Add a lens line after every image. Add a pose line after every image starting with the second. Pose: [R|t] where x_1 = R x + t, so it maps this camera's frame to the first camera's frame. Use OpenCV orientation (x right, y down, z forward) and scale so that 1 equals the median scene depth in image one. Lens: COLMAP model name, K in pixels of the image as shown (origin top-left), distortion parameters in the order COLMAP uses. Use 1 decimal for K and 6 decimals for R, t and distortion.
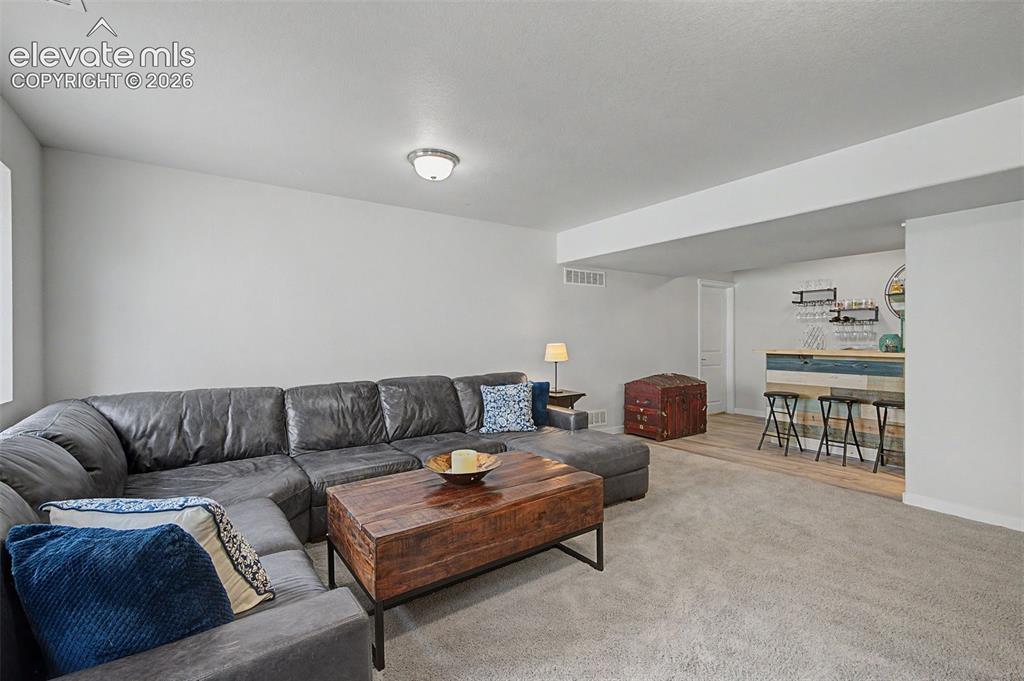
lens RADIAL K [[445.5, 0, 512.0], [0, 445.5, 340.5], [0, 0, 1]] dist [0.000202, -0.000001]
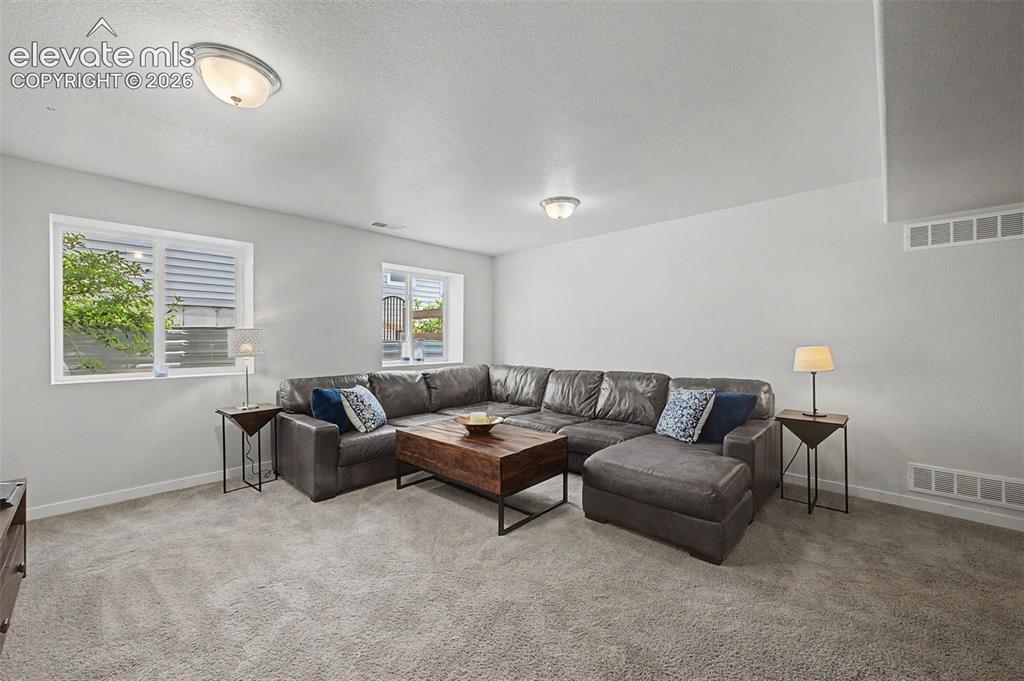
lens RADIAL K [[397.2, 0, 512.0], [0, 397.2, 340.5], [0, 0, 1]] dist [0.001770, 0.000063]
pose [[0.214711, 0.006410, -0.976657, 0.862606], [-0.007177, 0.999962, 0.004985, -0.003375], [0.976651, 0.005939, 0.214749, 0.563477]]
